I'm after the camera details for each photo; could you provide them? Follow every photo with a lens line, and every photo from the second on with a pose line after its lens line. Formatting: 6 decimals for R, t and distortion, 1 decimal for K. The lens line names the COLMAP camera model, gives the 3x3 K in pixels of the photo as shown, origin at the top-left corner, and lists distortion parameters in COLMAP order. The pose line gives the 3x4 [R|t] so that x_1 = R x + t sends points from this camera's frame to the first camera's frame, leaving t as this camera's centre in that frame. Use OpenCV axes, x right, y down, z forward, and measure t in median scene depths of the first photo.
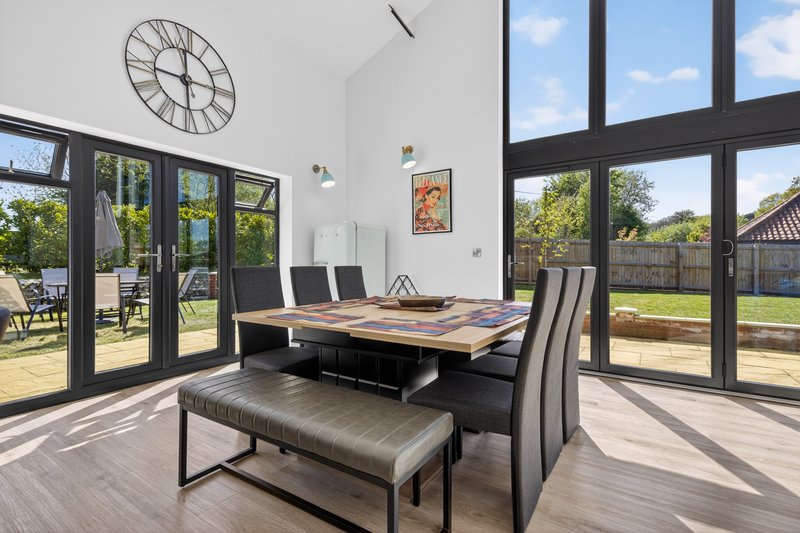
lens RADIAL K [[383.9, 0, 403.0], [0, 383.9, 264.9], [0, 0, 1]] dist [0.015916, -0.000921]
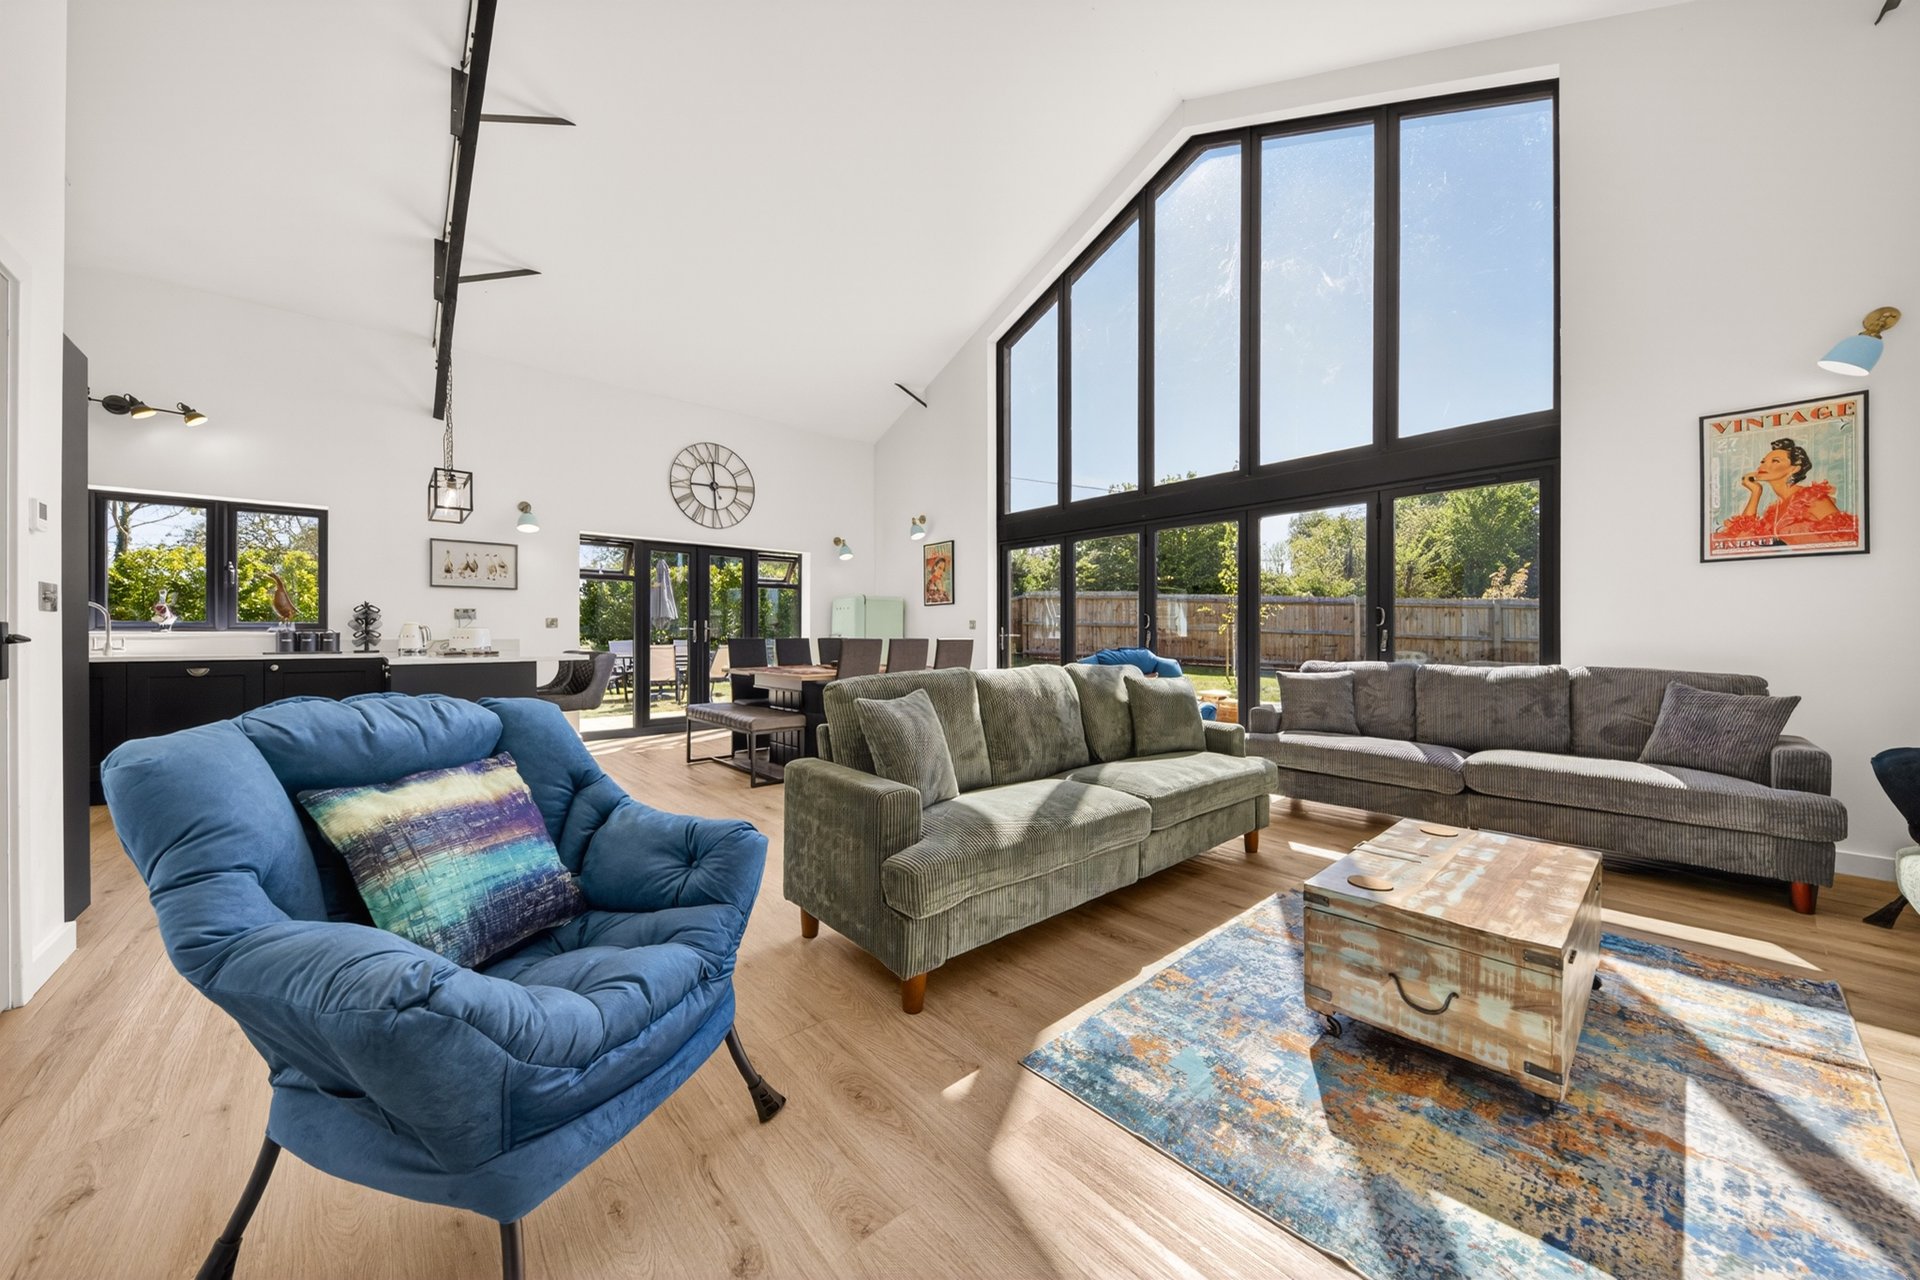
lens RADIAL K [[681.0, 0, 961.1], [0, 681.0, 631.4], [0, 0, 1]] dist [-0.005380, -0.001462]
pose [[0.966556, -0.002729, -0.256440, 0.622631], [0.000497, 0.999961, -0.008771, 0.001410], [0.256454, 0.008351, 0.966520, -0.731127]]
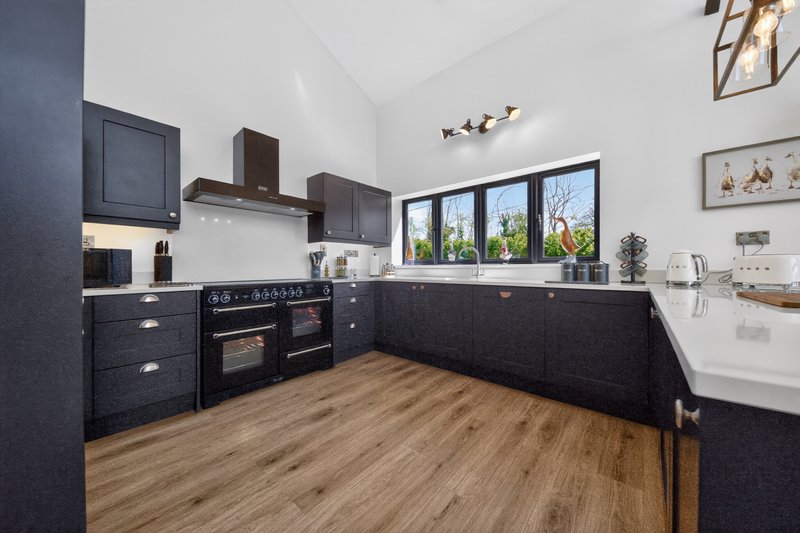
lens RADIAL K [[283.7, 0, 405.8], [0, 283.7, 269.4], [0, 0, 1]] dist [-0.005380, -0.001462]
pose [[-0.097834, -0.000619, -0.995203, -0.238756], [-0.002401, 0.999997, -0.000386, 0.004752], [0.995200, 0.002352, -0.097836, -0.142164]]
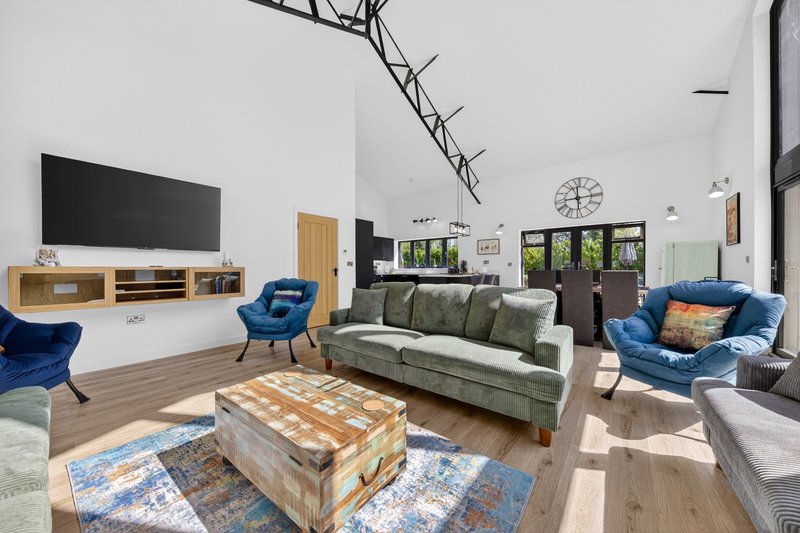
lens RADIAL K [[283.7, 0, 399.2], [0, 283.7, 268.3], [0, 0, 1]] dist [-0.005380, -0.001462]
pose [[-0.094226, -0.005267, -0.995537, 1.198530], [0.003219, 0.999979, -0.005595, 0.001496], [0.995546, -0.003732, -0.094207, -0.016533]]
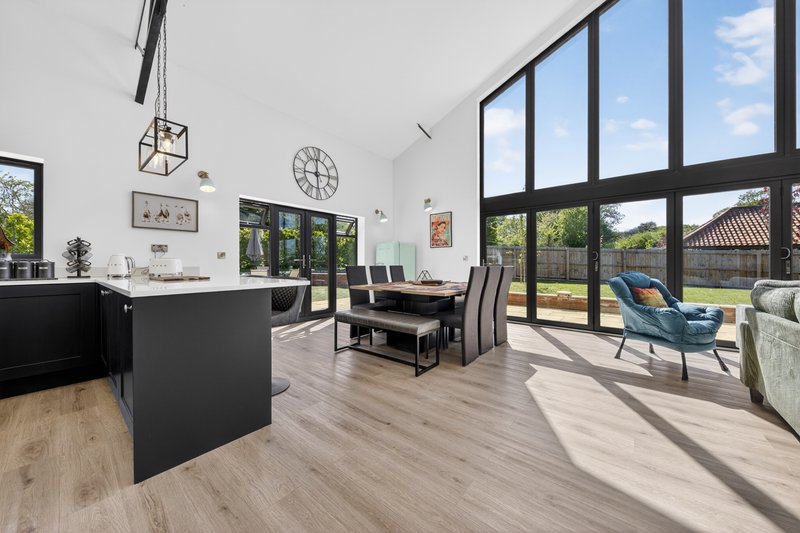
lens RADIAL K [[283.7, 0, 401.6], [0, 283.7, 263.4], [0, 0, 1]] dist [-0.005380, -0.001462]
pose [[0.995502, 0.000082, -0.094735, 0.018591], [-0.000415, 0.999994, -0.003494, -0.002446], [0.094735, 0.003518, 0.995496, -0.363785]]
